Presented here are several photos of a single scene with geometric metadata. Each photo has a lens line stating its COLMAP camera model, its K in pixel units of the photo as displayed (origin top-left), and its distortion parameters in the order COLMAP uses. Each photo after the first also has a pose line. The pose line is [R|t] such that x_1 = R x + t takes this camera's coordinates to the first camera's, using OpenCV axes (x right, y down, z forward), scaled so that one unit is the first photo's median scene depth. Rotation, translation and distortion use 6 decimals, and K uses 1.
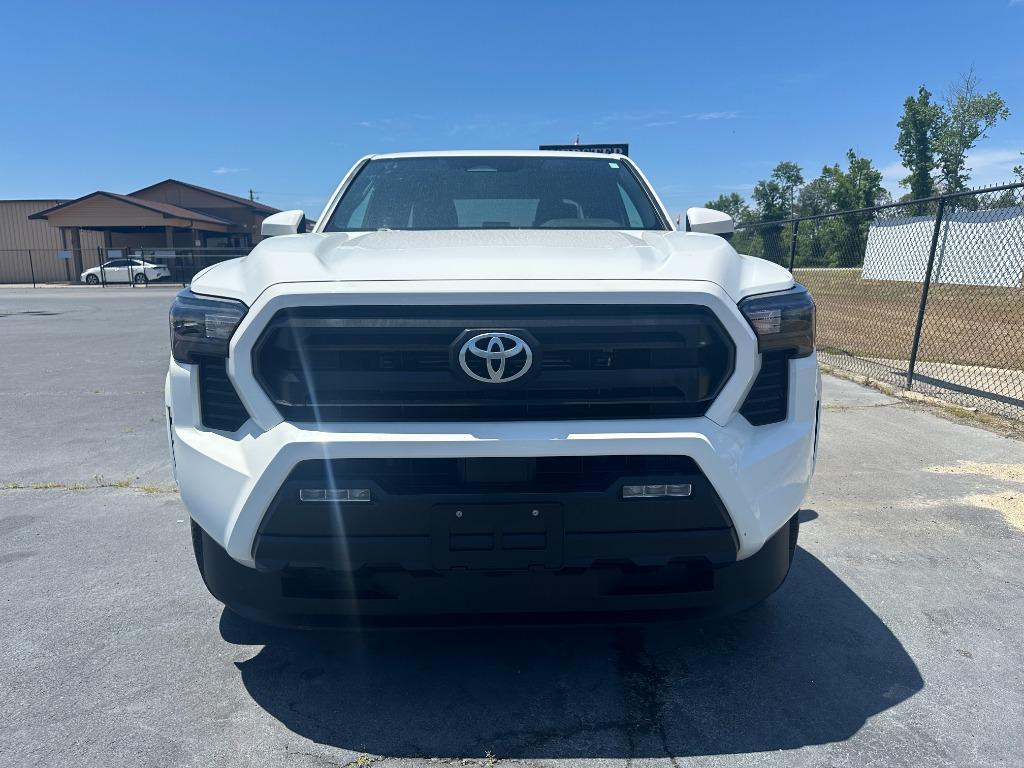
lens RADIAL K [[718.7, 0, 509.8], [0, 718.7, 381.8], [0, 0, 1]] dist [0.034979, -0.038277]
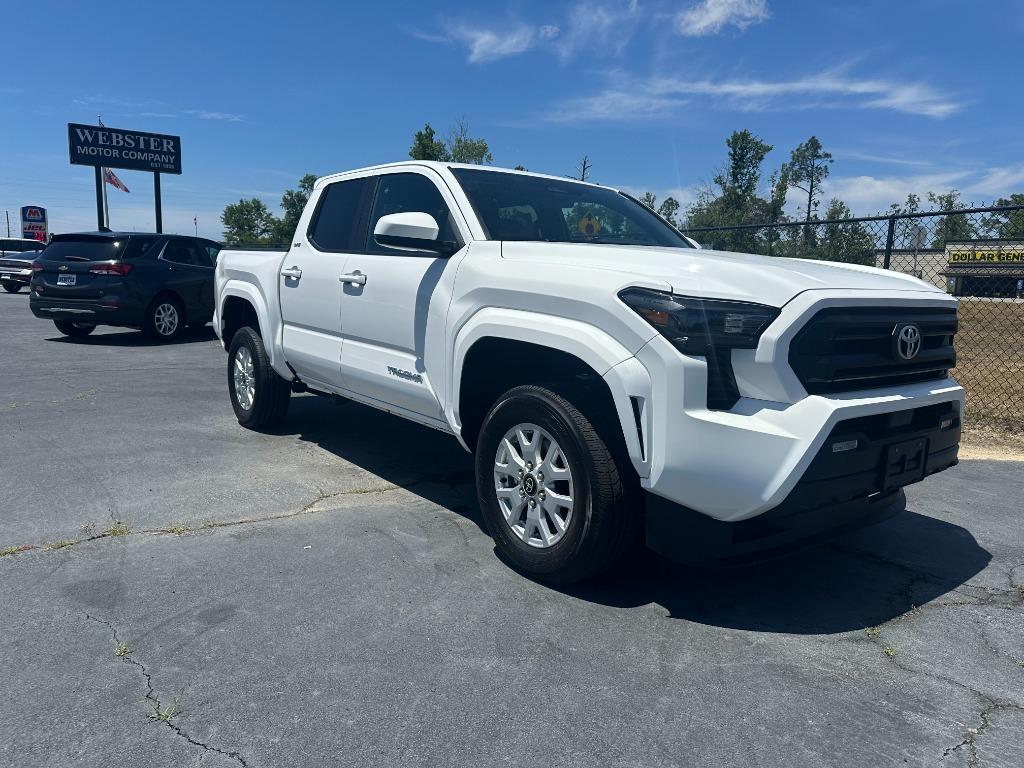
lens RADIAL K [[718.7, 0, 511.1], [0, 718.7, 388.2], [0, 0, 1]] dist [0.034979, -0.038277]
pose [[0.803576, -0.052442, 0.592888, -1.286582], [0.053197, 0.998452, 0.016214, -0.005508], [-0.592821, 0.018511, 0.805122, 0.225791]]
